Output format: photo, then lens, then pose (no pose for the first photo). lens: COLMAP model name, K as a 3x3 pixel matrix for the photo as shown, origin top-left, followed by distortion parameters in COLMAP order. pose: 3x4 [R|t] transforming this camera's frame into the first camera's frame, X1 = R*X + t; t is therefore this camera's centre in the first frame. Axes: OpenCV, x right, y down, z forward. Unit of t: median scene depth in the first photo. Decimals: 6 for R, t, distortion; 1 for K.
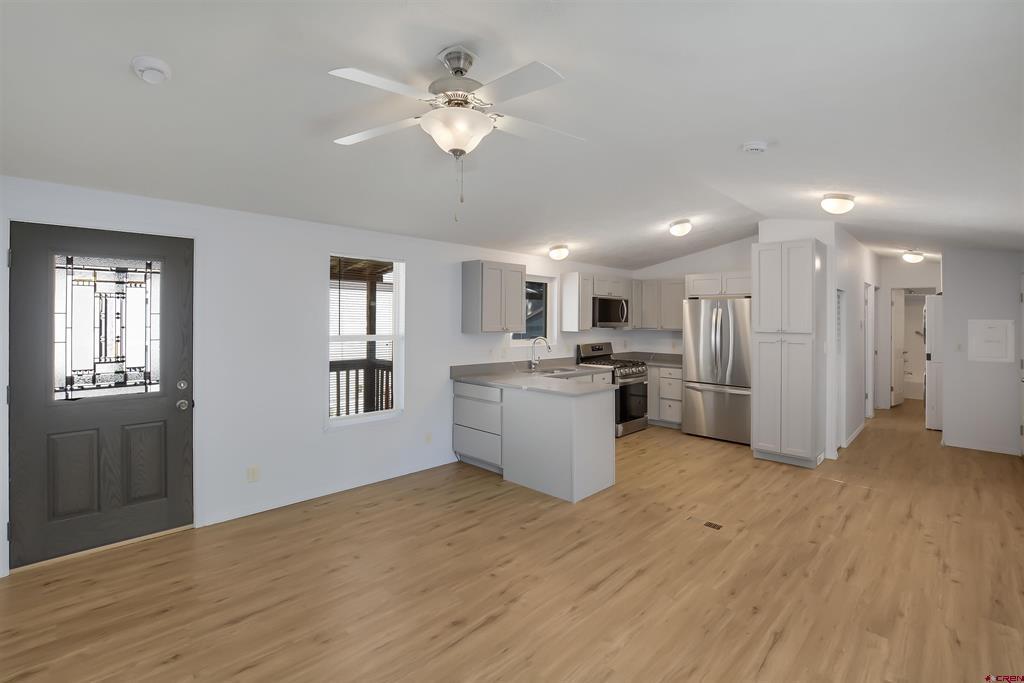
lens RADIAL K [[460.0, 0, 532.1], [0, 460.0, 326.2], [0, 0, 1]] dist [-0.025707, 0.000270]
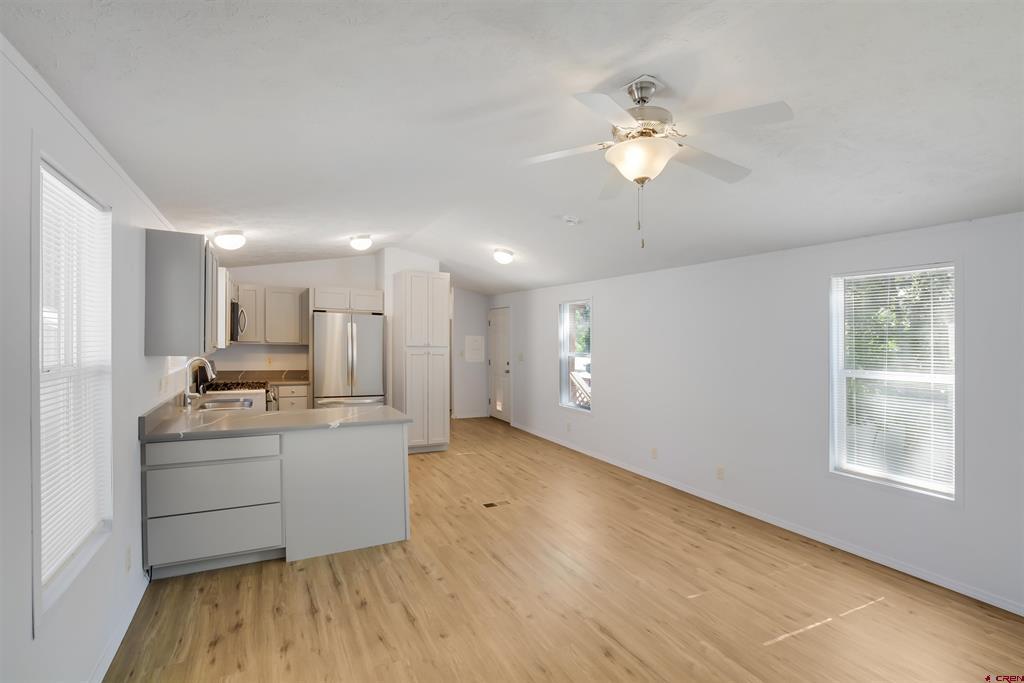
lens RADIAL K [[449.6, 0, 491.8], [0, 449.6, 342.7], [0, 0, 1]] dist [-0.032970, -0.000076]
pose [[0.336931, -0.008275, 0.941493, -0.509680], [-0.007519, 0.999906, 0.011480, -0.009676], [-0.941499, -0.010947, 0.336837, 0.415518]]
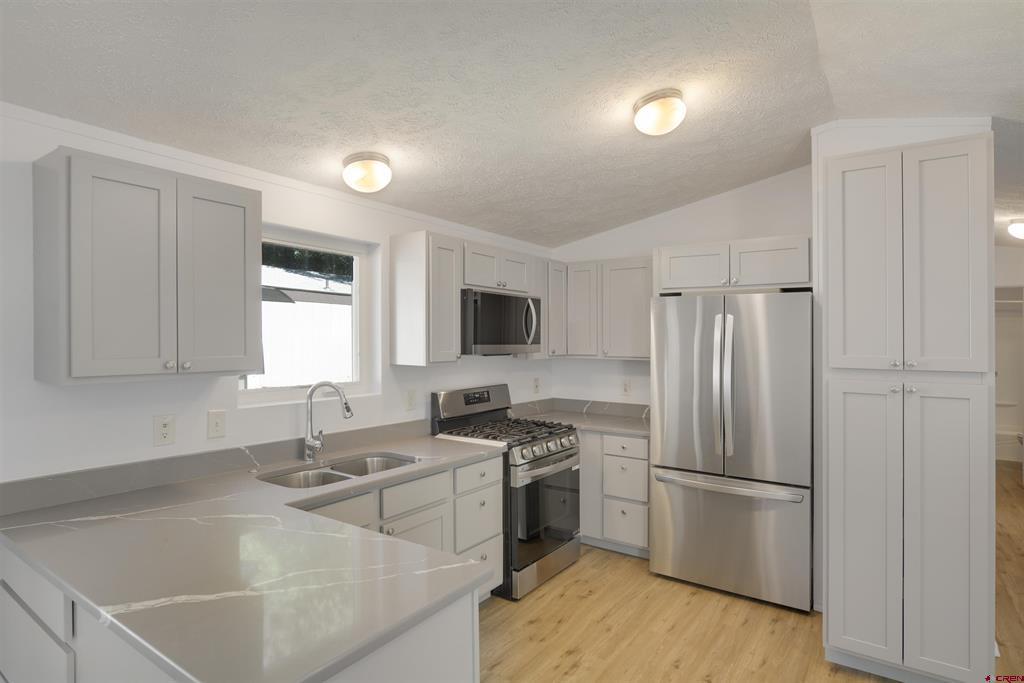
lens RADIAL K [[545.3, 0, 523.4], [0, 545.3, 343.0], [0, 0, 1]] dist [-0.002158, -0.000069]
pose [[0.988105, -0.002973, 0.153753, 0.130295], [0.004145, 0.999965, -0.007303, -0.007224], [-0.153726, 0.007854, 0.988082, 0.547805]]
